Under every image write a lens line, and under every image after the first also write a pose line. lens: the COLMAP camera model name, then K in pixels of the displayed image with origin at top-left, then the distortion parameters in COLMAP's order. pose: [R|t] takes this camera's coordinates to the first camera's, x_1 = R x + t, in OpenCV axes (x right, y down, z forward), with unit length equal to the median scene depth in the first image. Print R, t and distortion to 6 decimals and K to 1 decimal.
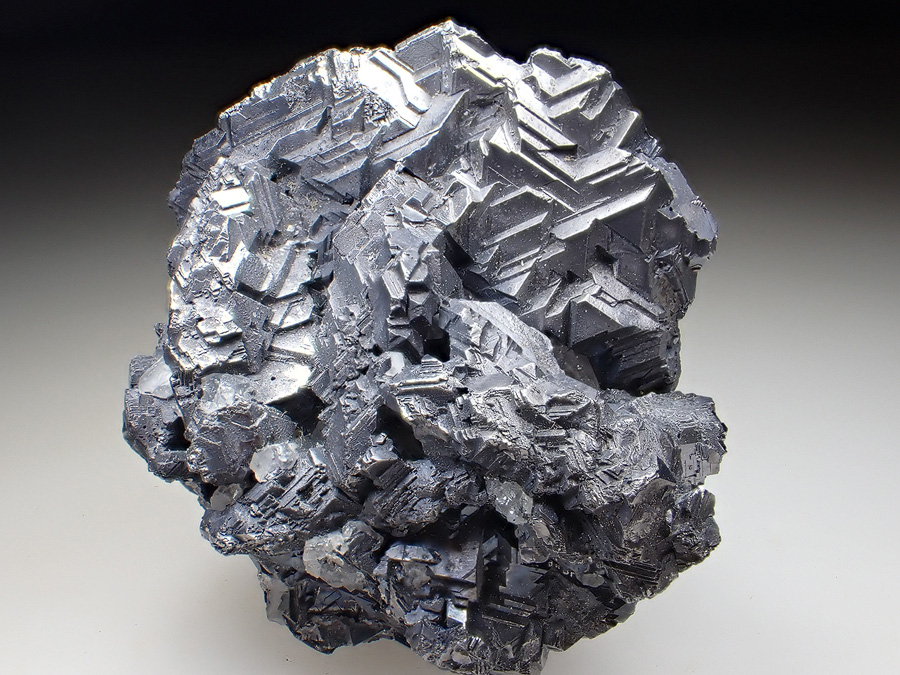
lens RADIAL K [[1139.3, 0, 449.1], [0, 1139.3, 337.6], [0, 0, 1]] dist [-0.013391, 0.000000]
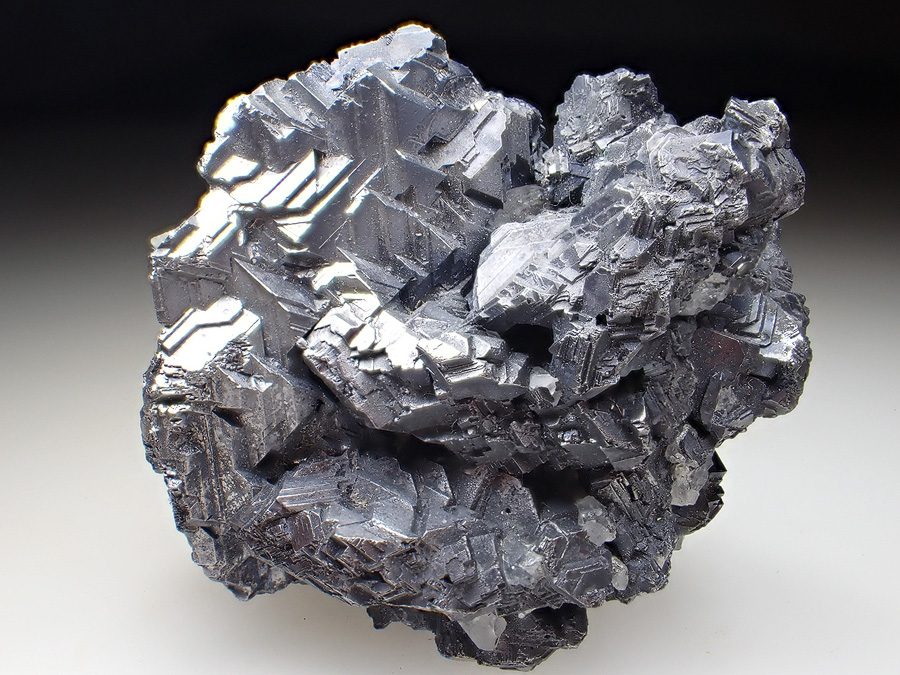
lens RADIAL K [[1139.3, 0, 450.0], [0, 1139.3, 336.6], [0, 0, 1]] dist [-0.013391, 0.000000]
pose [[0.172995, -0.983657, 0.049907, -0.063113], [0.938236, 0.179999, 0.295488, -0.309793], [-0.299642, -0.004293, 0.954042, 0.088522]]
